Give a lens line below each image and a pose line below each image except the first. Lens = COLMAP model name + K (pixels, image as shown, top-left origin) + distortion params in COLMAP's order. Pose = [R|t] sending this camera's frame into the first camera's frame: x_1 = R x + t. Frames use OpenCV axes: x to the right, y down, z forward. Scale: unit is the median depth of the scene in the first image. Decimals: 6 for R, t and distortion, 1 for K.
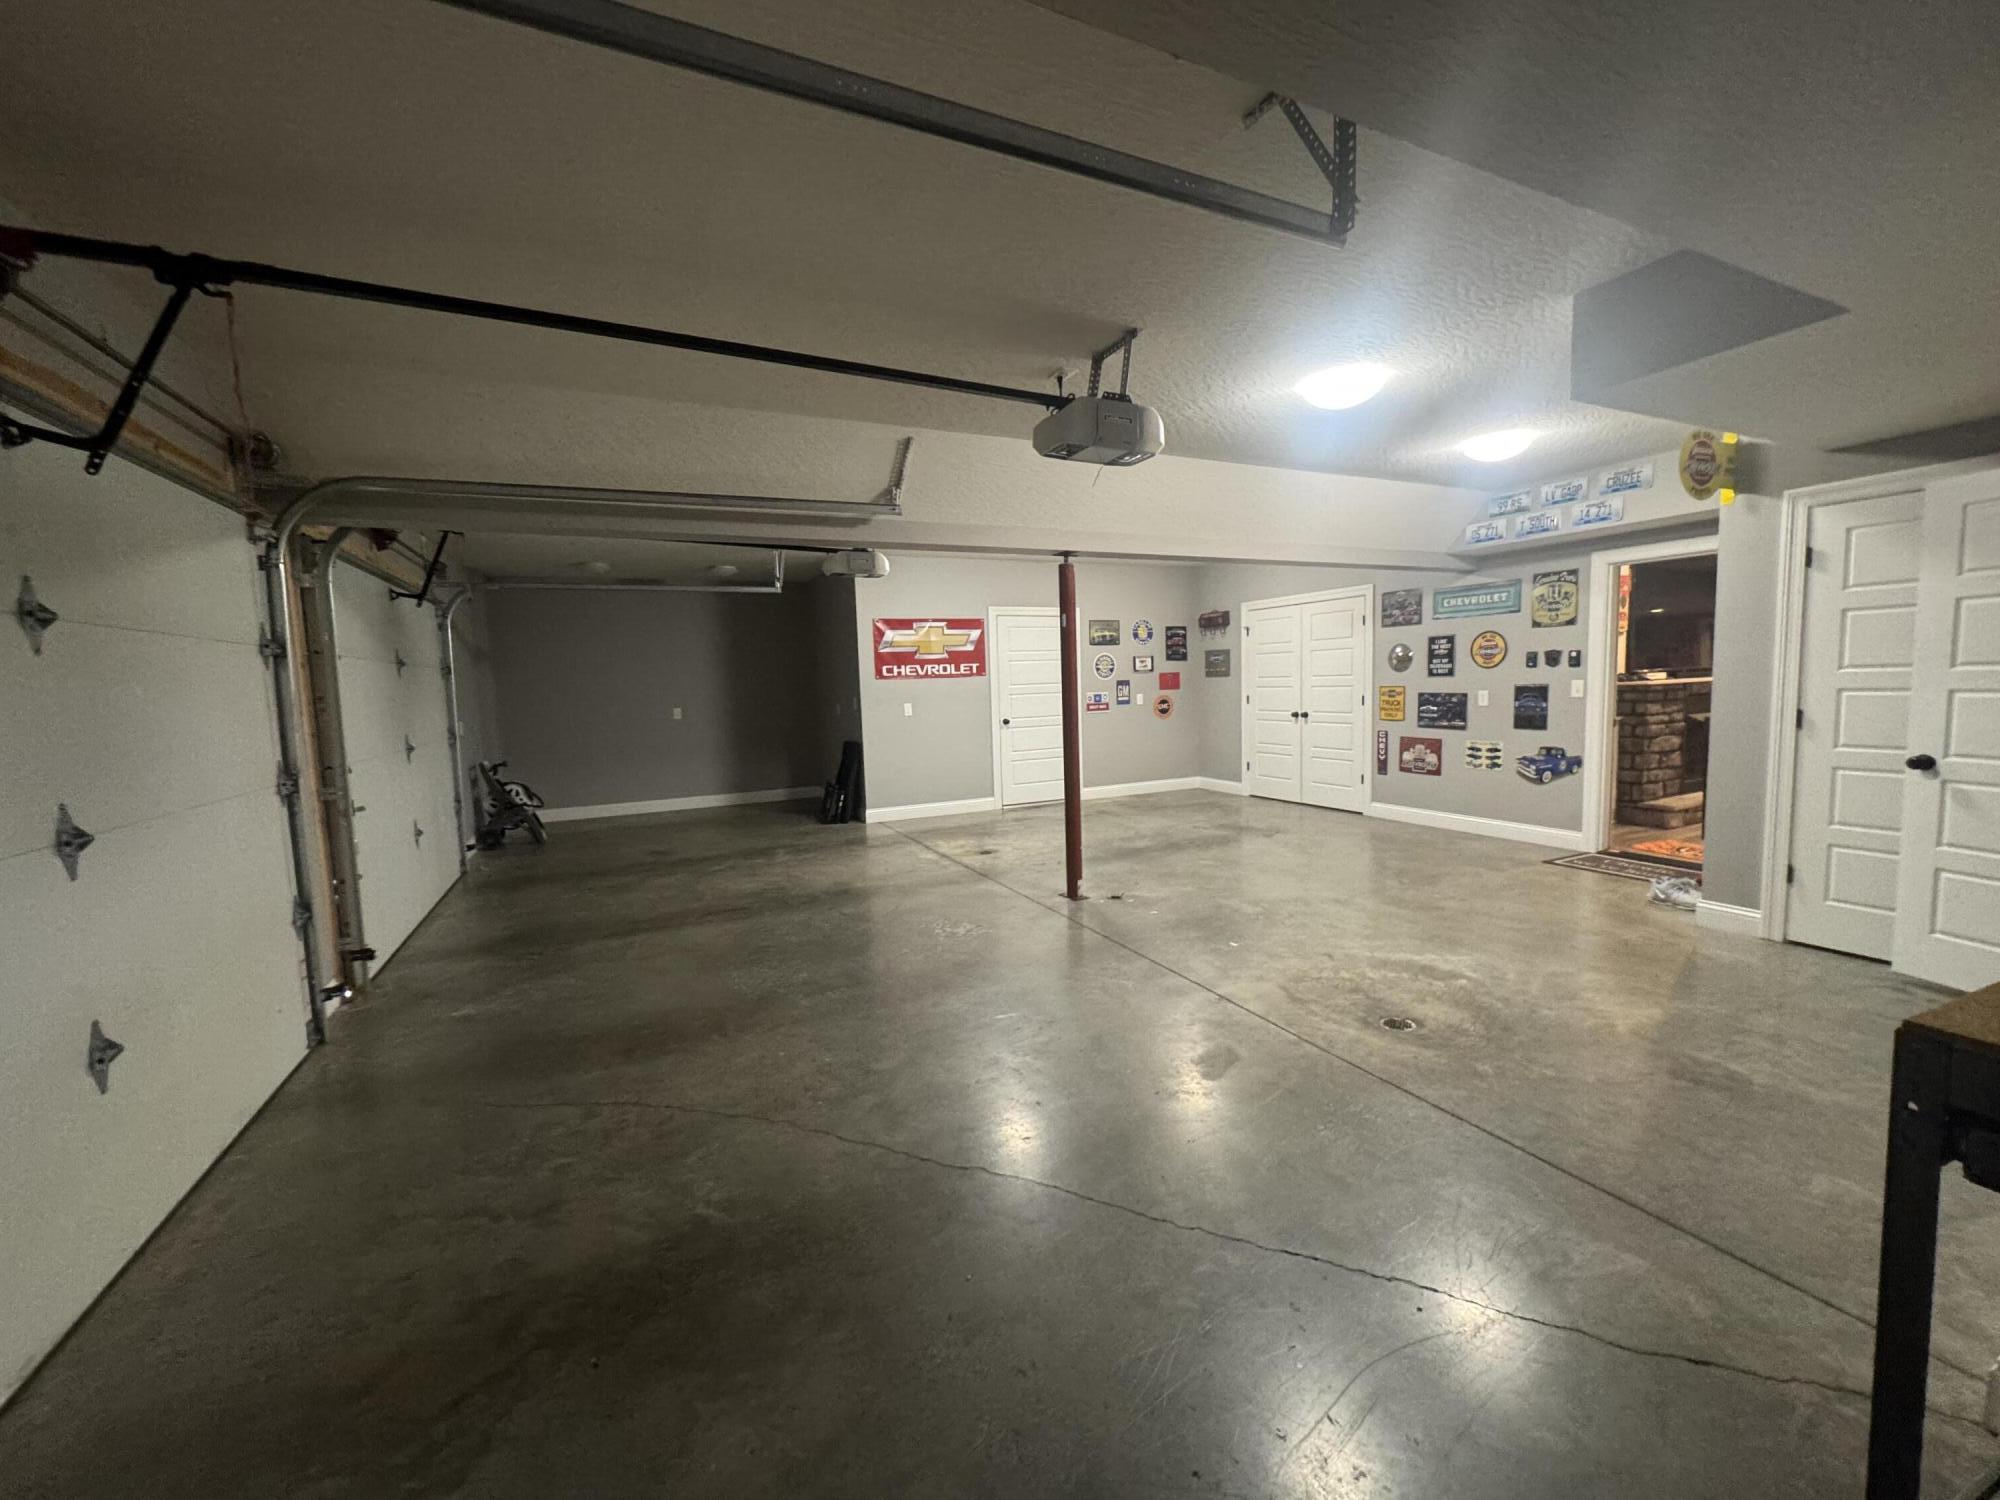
lens RADIAL K [[798.8, 0, 1002.5], [0, 798.8, 751.7], [0, 0, 1]] dist [0.000555, -0.000161]
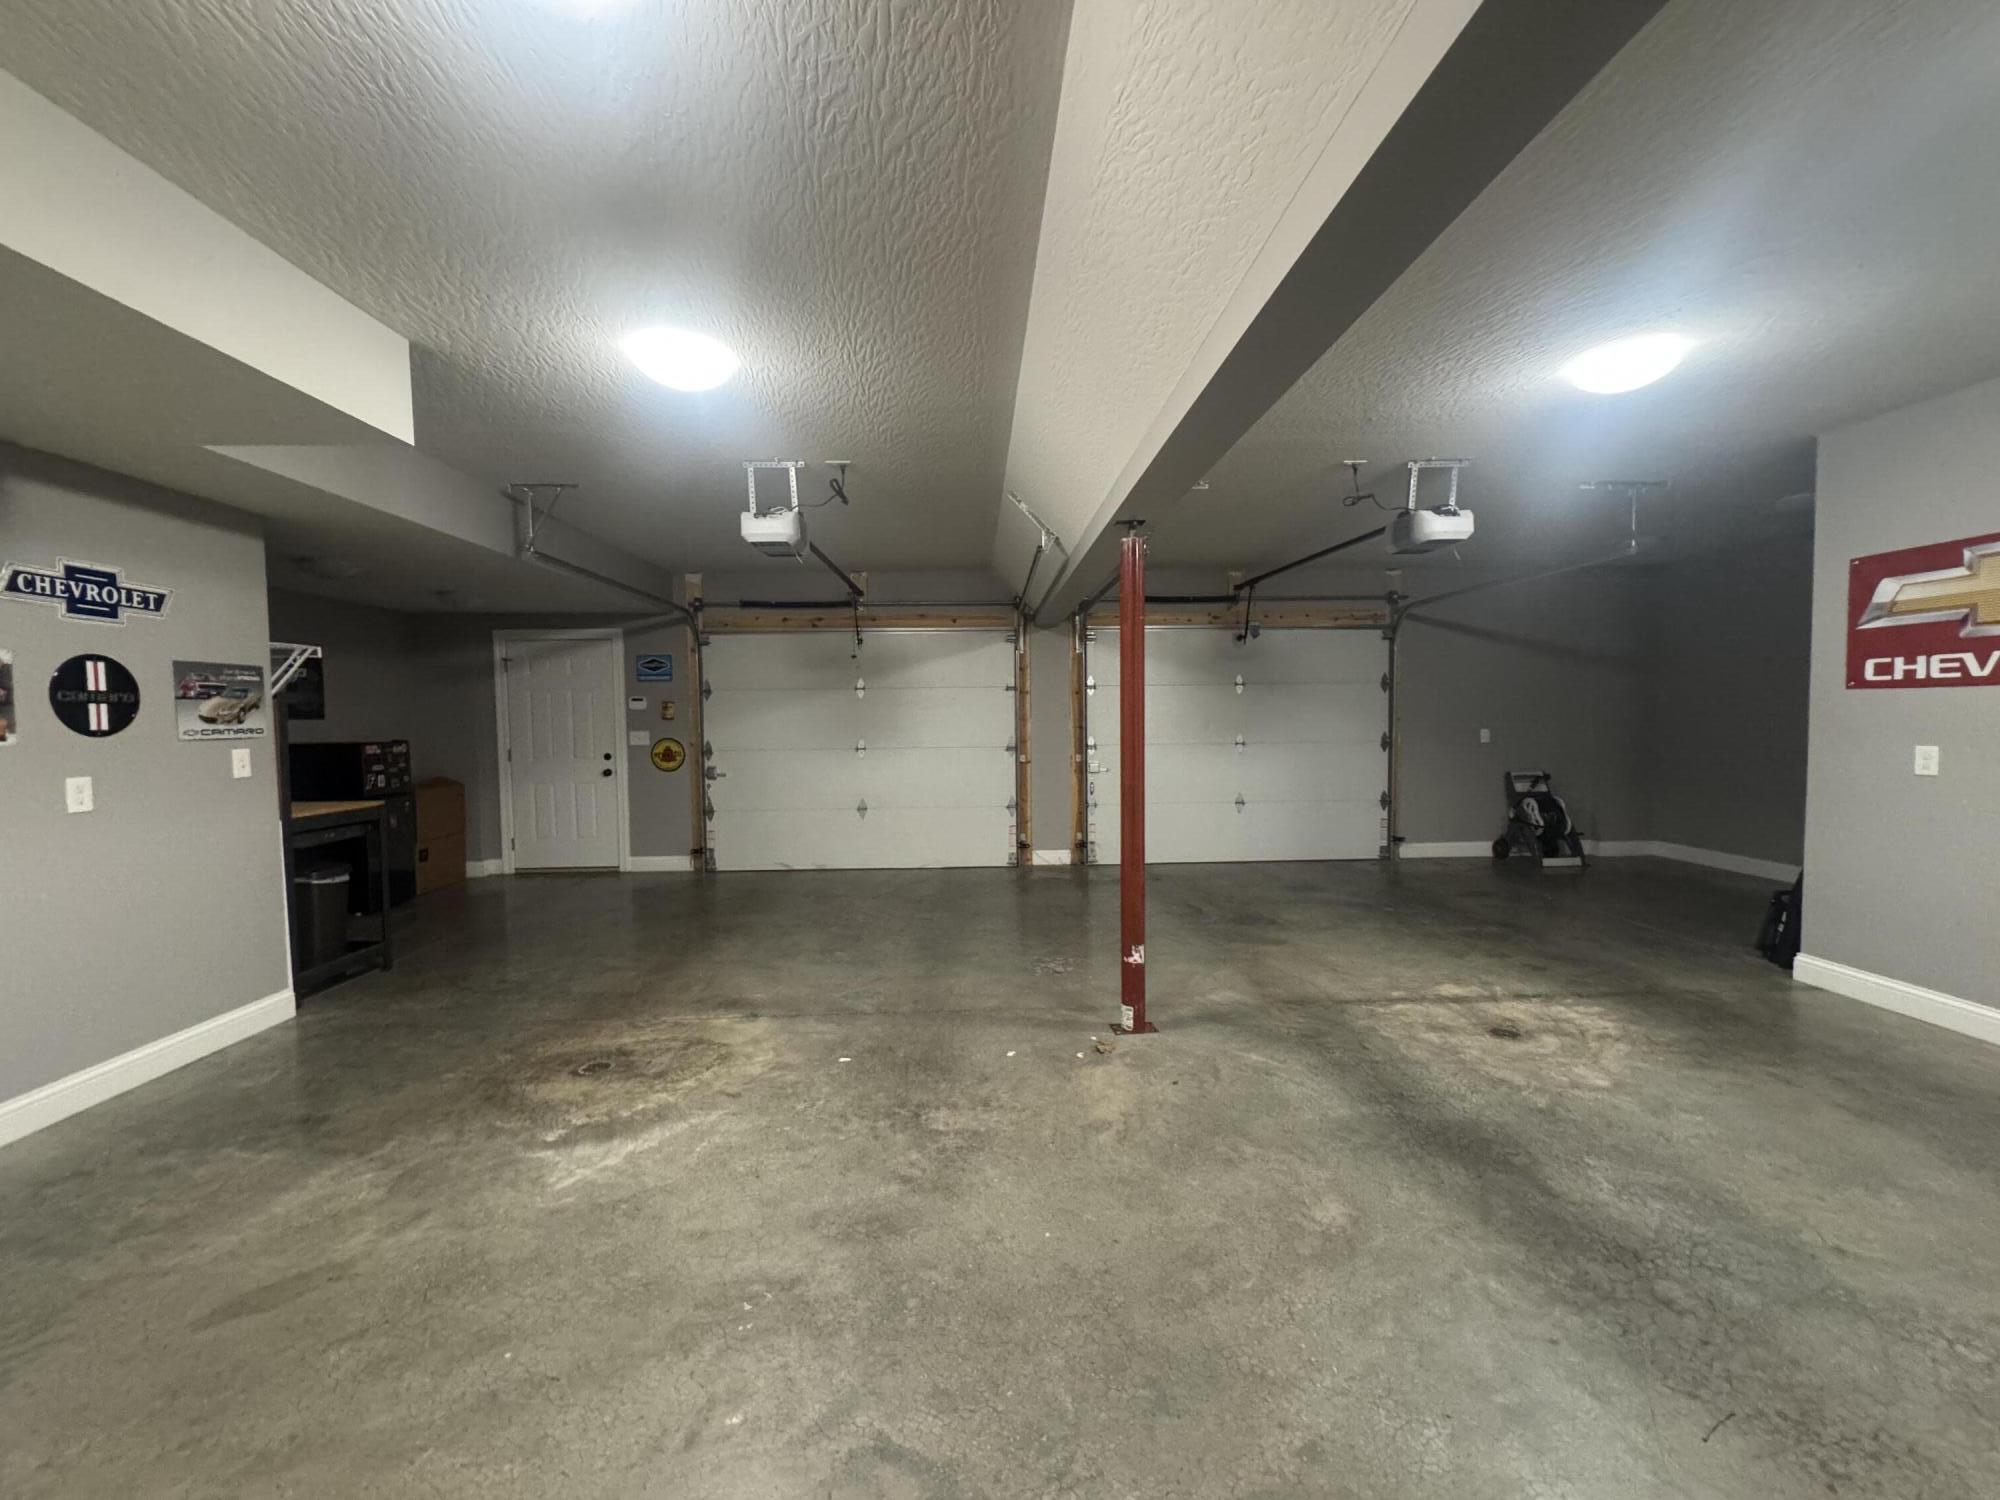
lens RADIAL K [[798.8, 0, 1003.1], [0, 798.8, 750.1], [0, 0, 1]] dist [0.000555, -0.000161]
pose [[-0.401706, 0.075325, -0.912666, 1.039017], [-0.055415, 0.992786, 0.106329, -0.169714], [0.914091, 0.093289, -0.394634, 1.613025]]
